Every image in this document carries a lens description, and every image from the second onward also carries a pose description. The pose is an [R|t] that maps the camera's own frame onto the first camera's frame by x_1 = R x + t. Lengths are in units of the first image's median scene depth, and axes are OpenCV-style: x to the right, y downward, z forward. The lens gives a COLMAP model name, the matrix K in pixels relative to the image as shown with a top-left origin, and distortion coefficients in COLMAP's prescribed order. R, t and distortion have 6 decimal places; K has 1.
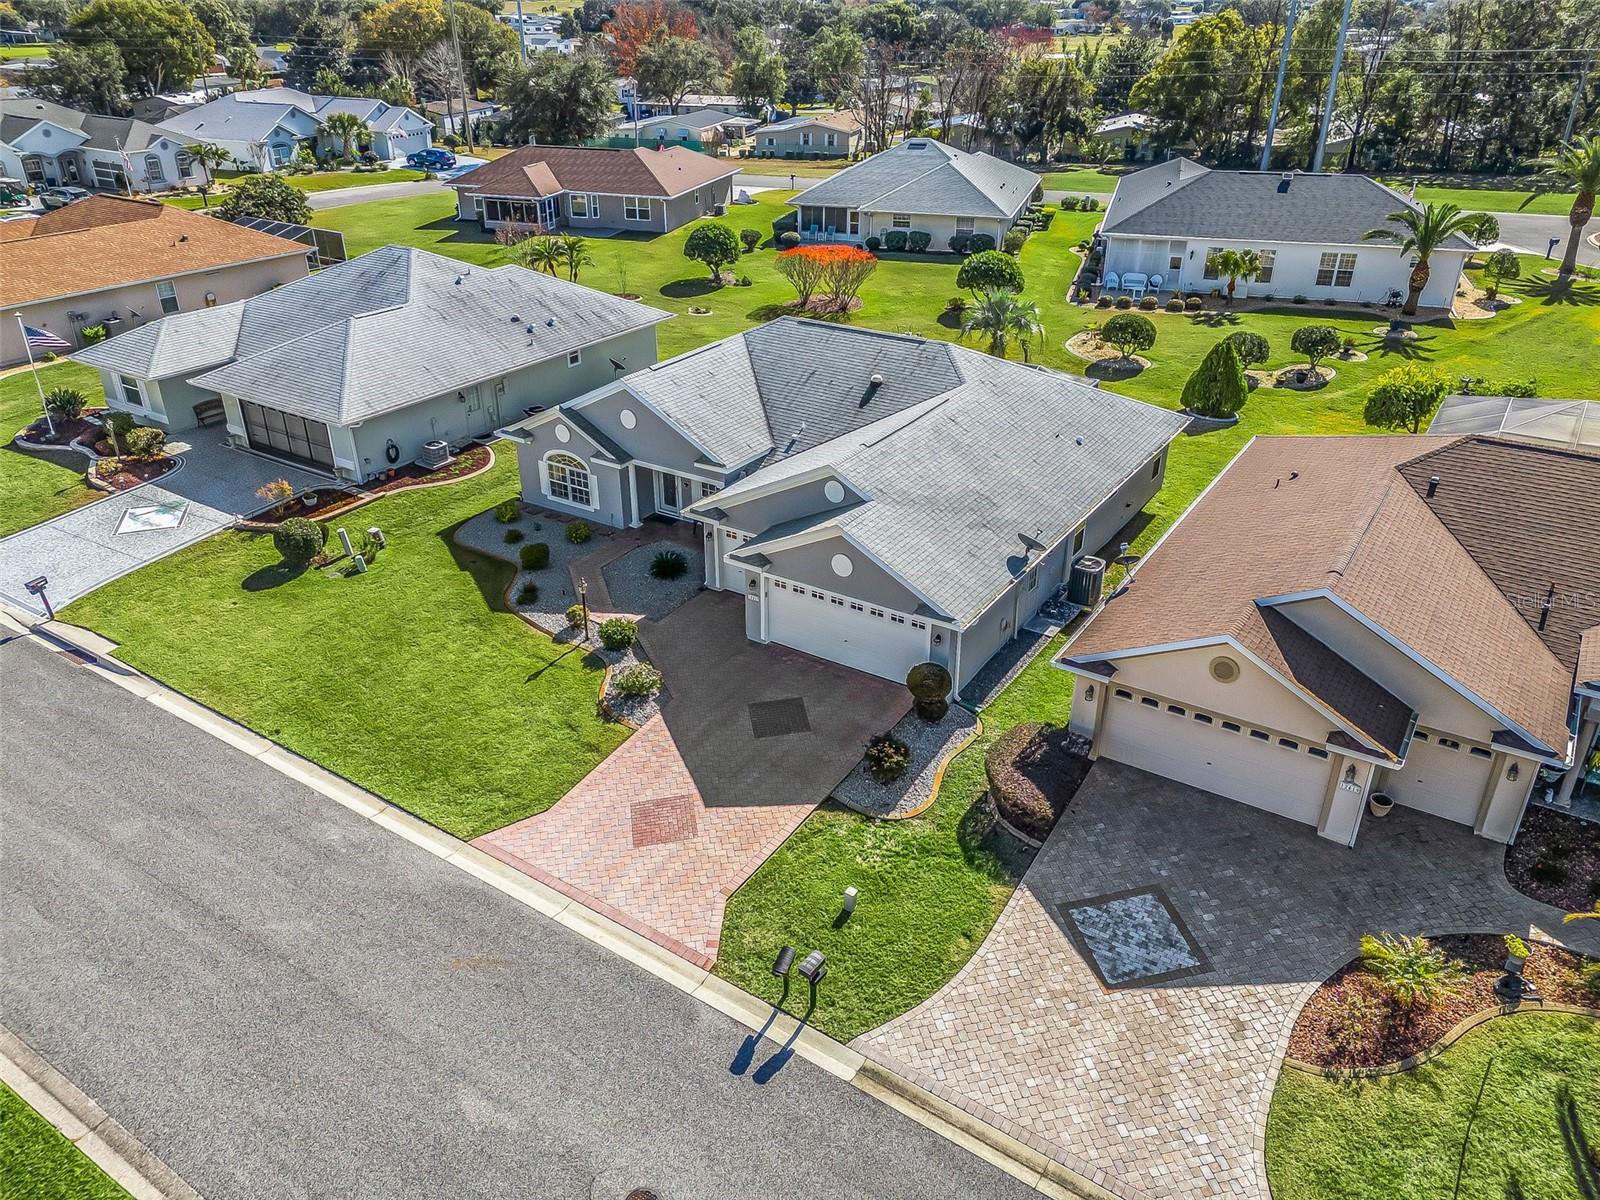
lens RADIAL K [[1125.3, 0, 801.3], [0, 1125.3, 549.5], [0, 0, 1]] dist [0.090776, -0.069538]
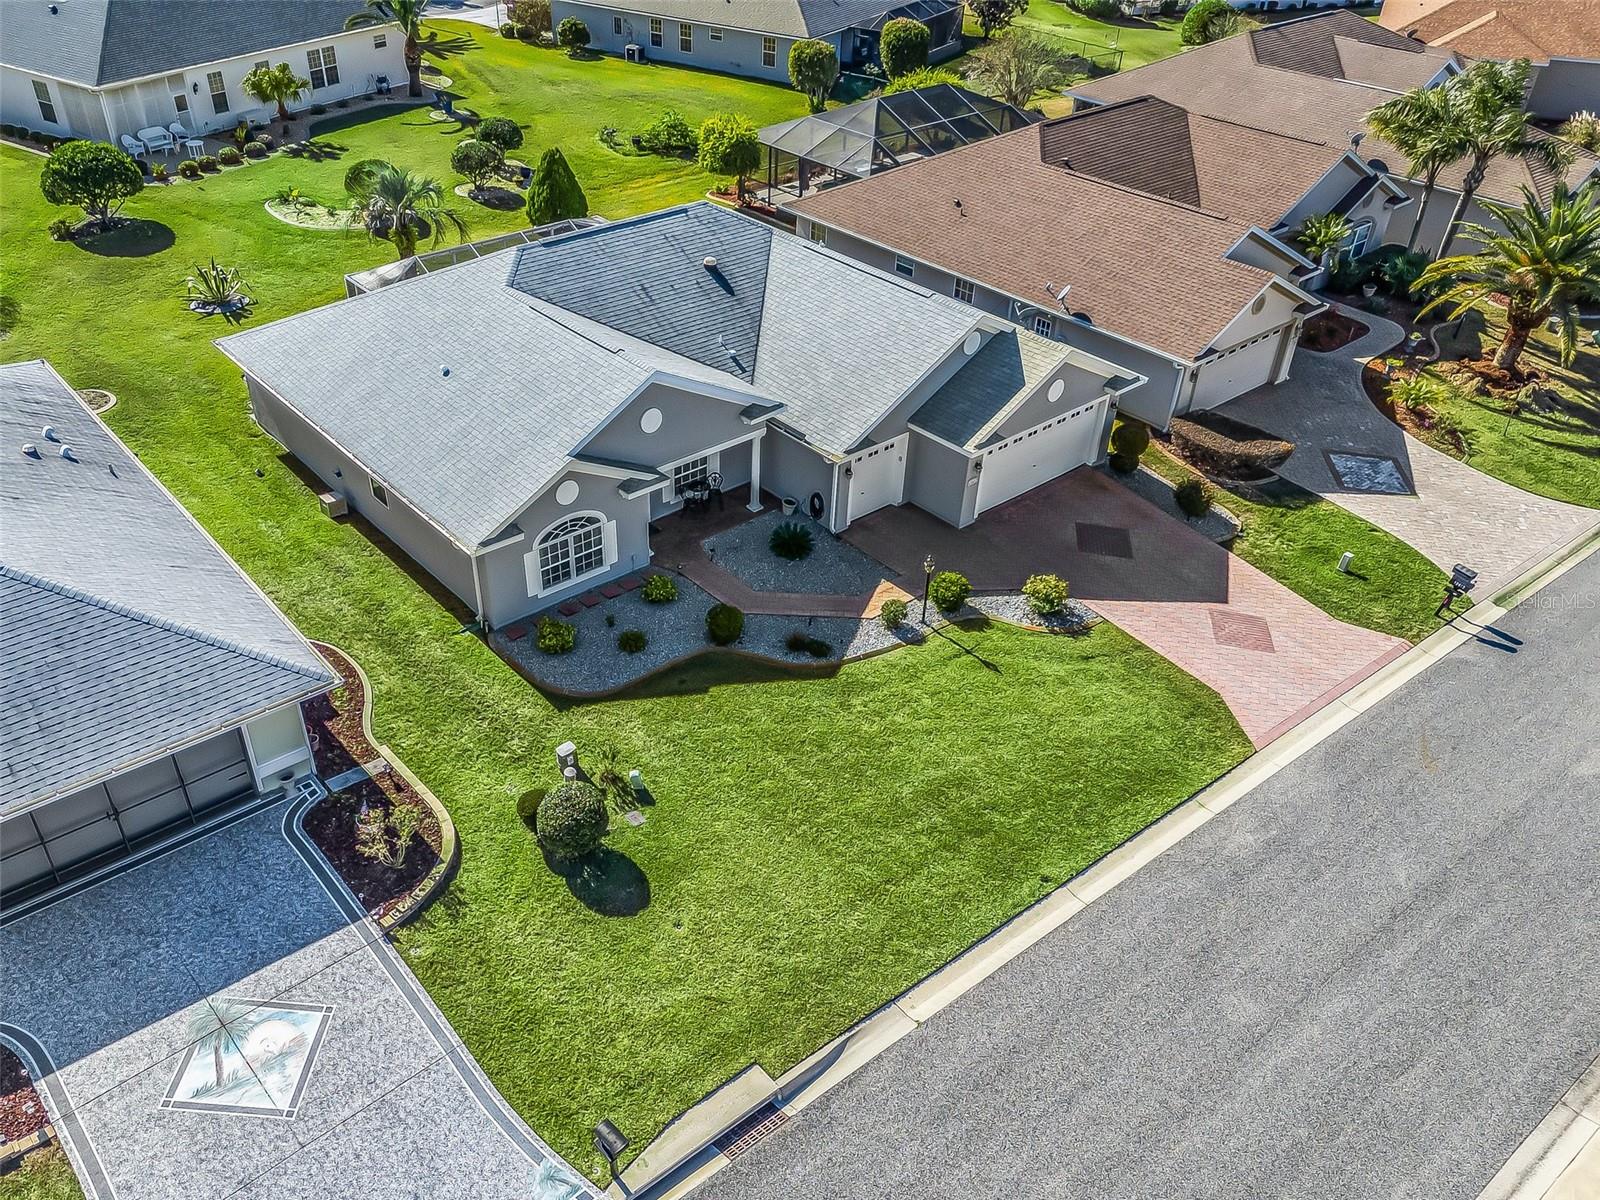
lens RADIAL K [[1183.0, 0, 802.1], [0, 1183.0, 592.5], [0, 0, 1]] dist [0.086835, -0.087241]
pose [[0.349252, -0.560947, 0.750574, -0.848009], [0.412246, 0.811313, 0.414516, -0.337417], [-0.841472, 0.164651, 0.514601, 0.575415]]
